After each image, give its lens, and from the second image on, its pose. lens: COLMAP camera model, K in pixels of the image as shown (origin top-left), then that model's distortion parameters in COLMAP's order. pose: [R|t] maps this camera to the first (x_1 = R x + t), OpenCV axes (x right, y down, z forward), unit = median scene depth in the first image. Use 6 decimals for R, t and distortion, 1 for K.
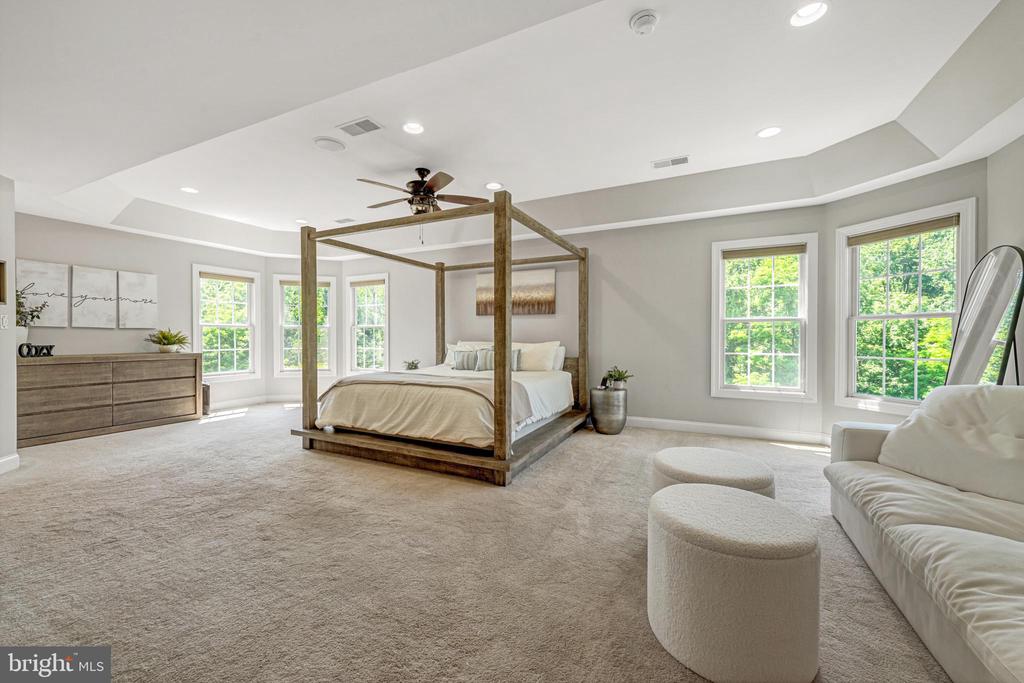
lens RADIAL K [[405.8, 0, 513.2], [0, 405.8, 342.0], [0, 0, 1]] dist [0.002001, -0.000440]
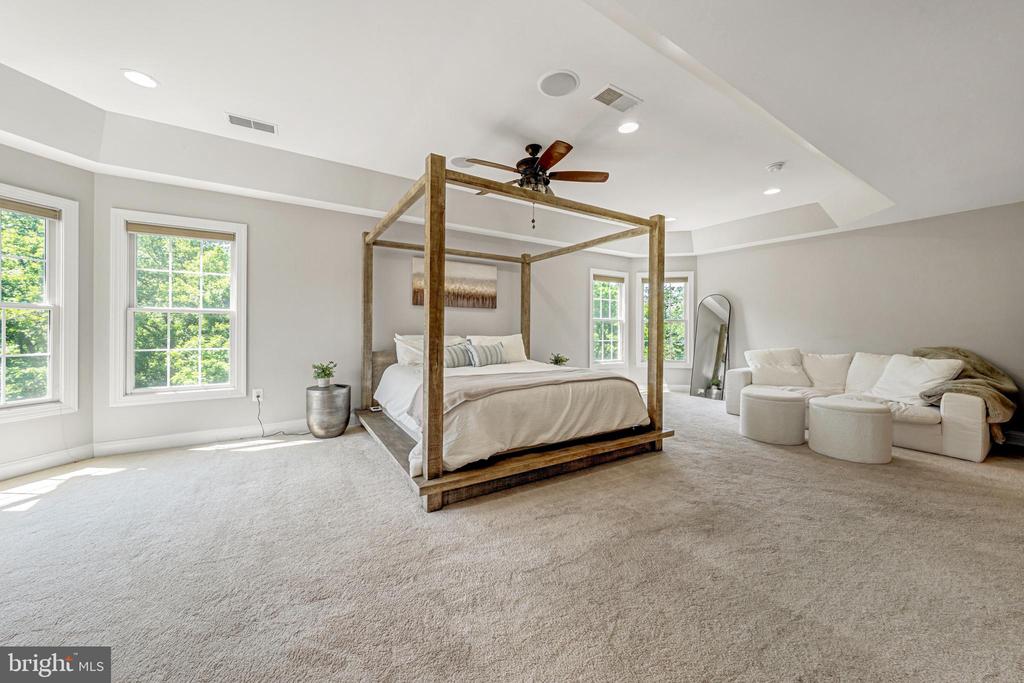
lens RADIAL K [[374.8, 0, 493.0], [0, 374.8, 328.0], [0, 0, 1]] dist [0.000386, -0.000021]
pose [[0.525933, 0.005451, 0.850508, -0.815215], [0.007147, 0.999916, -0.010828, -0.008152], [-0.850496, 0.011774, 0.525850, 0.530533]]
